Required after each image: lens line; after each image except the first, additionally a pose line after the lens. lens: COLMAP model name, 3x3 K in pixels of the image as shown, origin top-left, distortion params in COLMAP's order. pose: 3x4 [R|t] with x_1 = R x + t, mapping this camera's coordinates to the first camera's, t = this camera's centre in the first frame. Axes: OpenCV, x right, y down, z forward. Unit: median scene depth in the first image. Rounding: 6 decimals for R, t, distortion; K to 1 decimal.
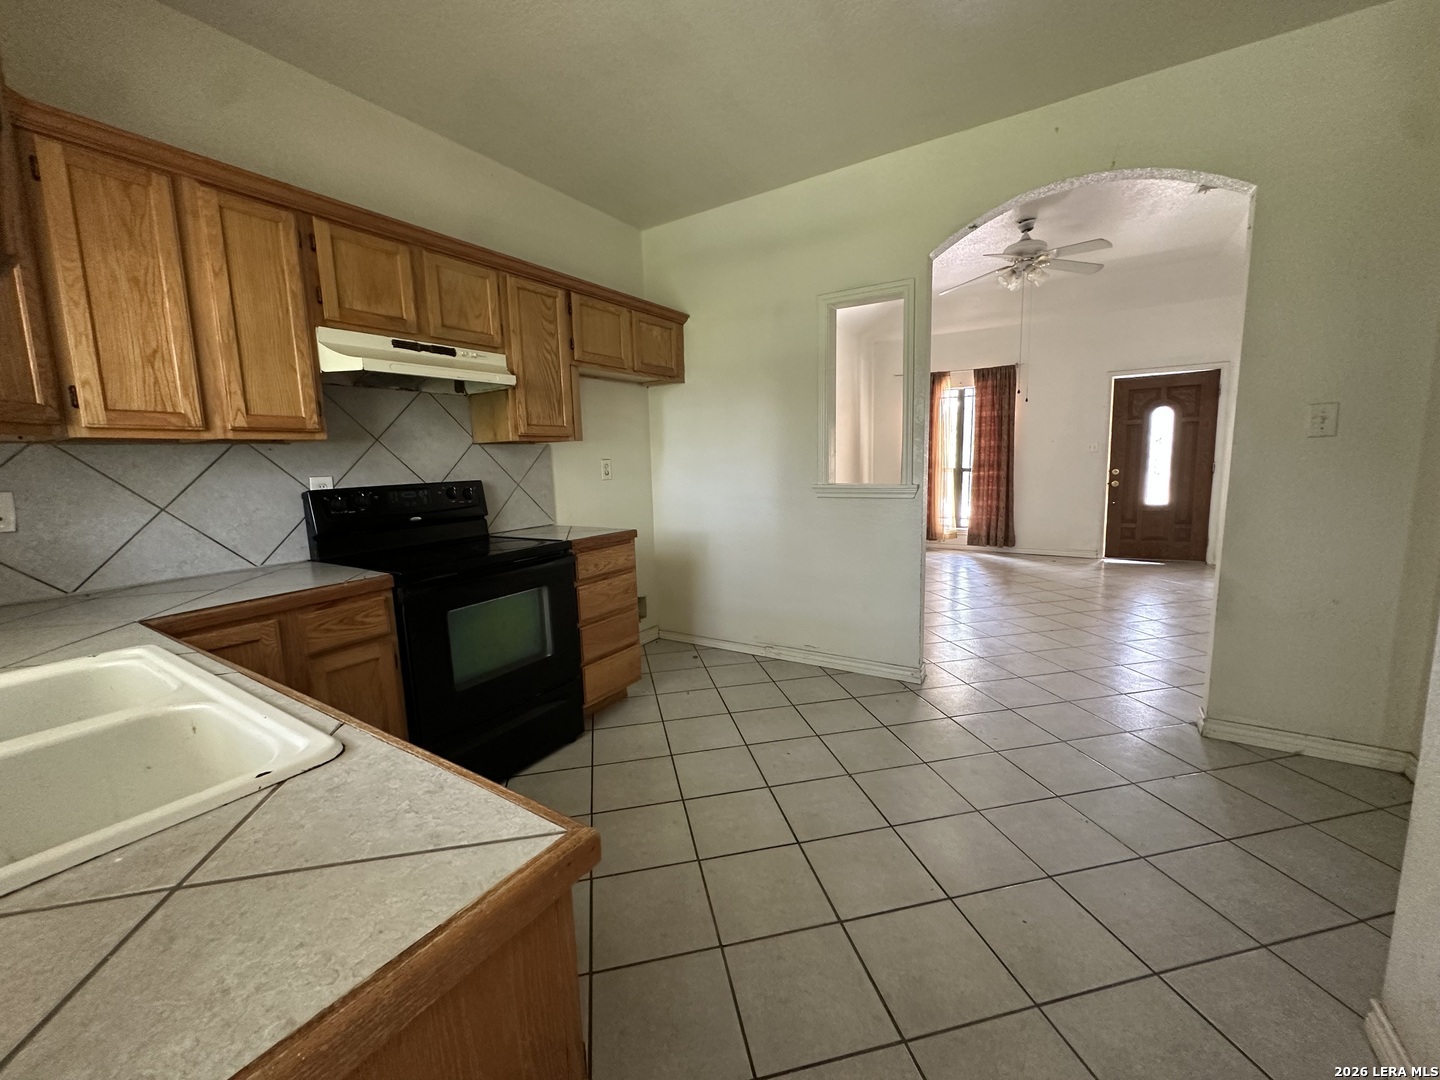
lens RADIAL K [[583.2, 0, 720.4], [0, 583.2, 537.7], [0, 0, 1]] dist [-0.000531, 0.000760]
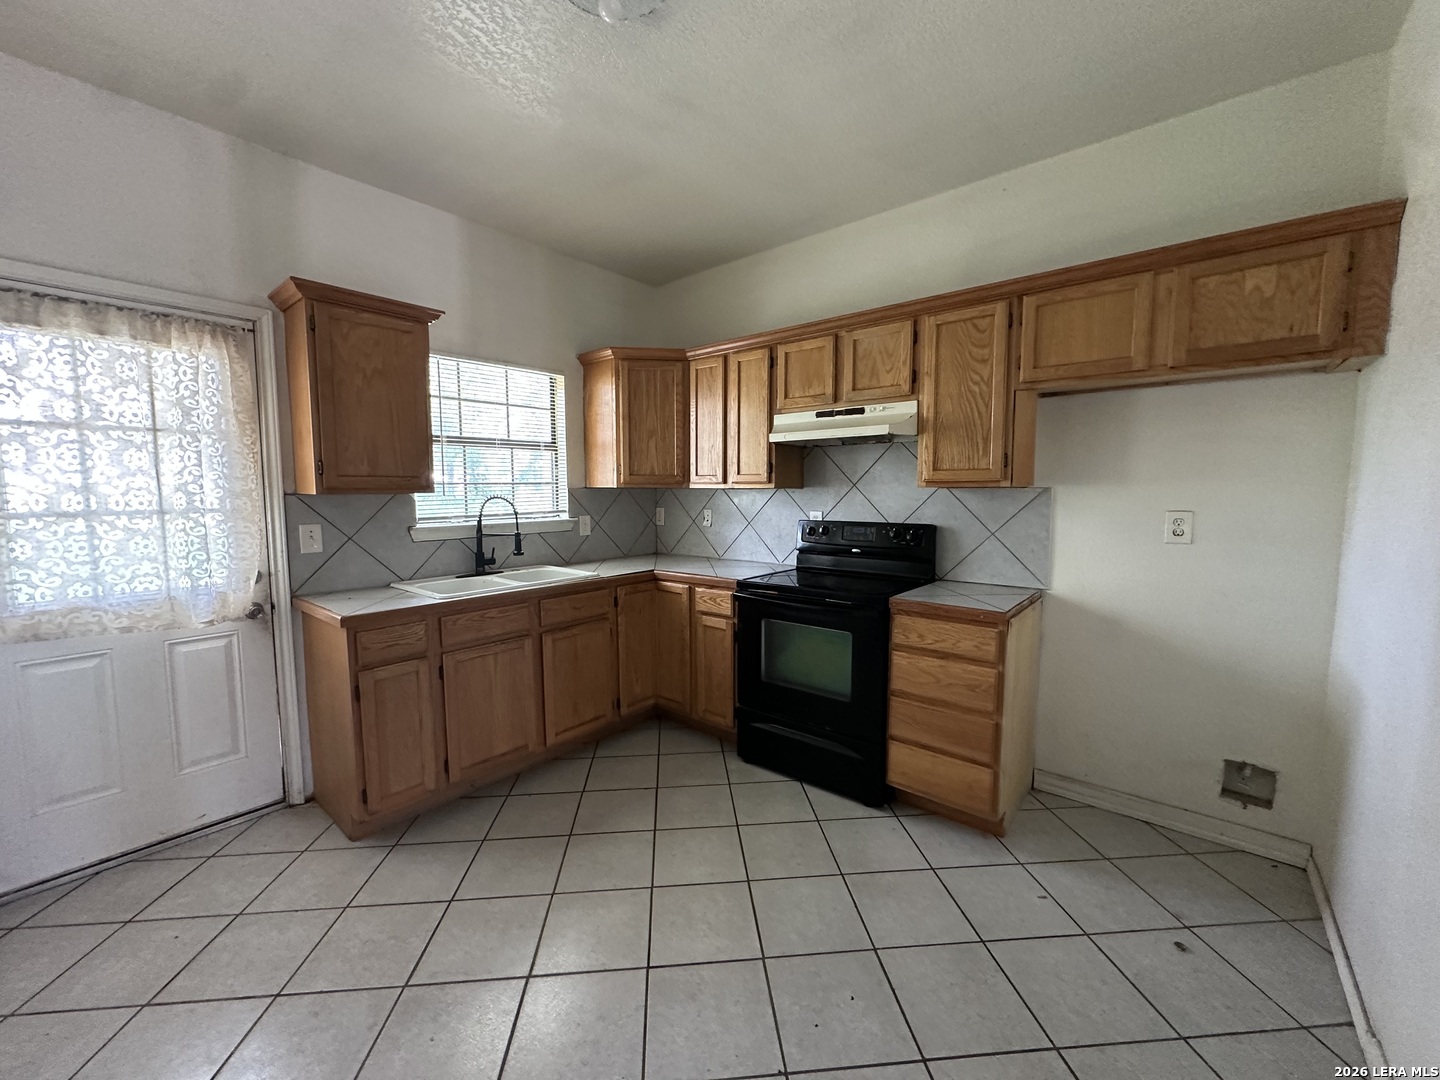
lens RADIAL K [[583.2, 0, 716.5], [0, 583.2, 535.6], [0, 0, 1]] dist [-0.000531, 0.000760]
pose [[-0.136592, 0.111781, -0.984301, 0.653755], [-0.127957, 0.983299, 0.129424, -0.170460], [0.982329, 0.143626, -0.120008, 0.804350]]
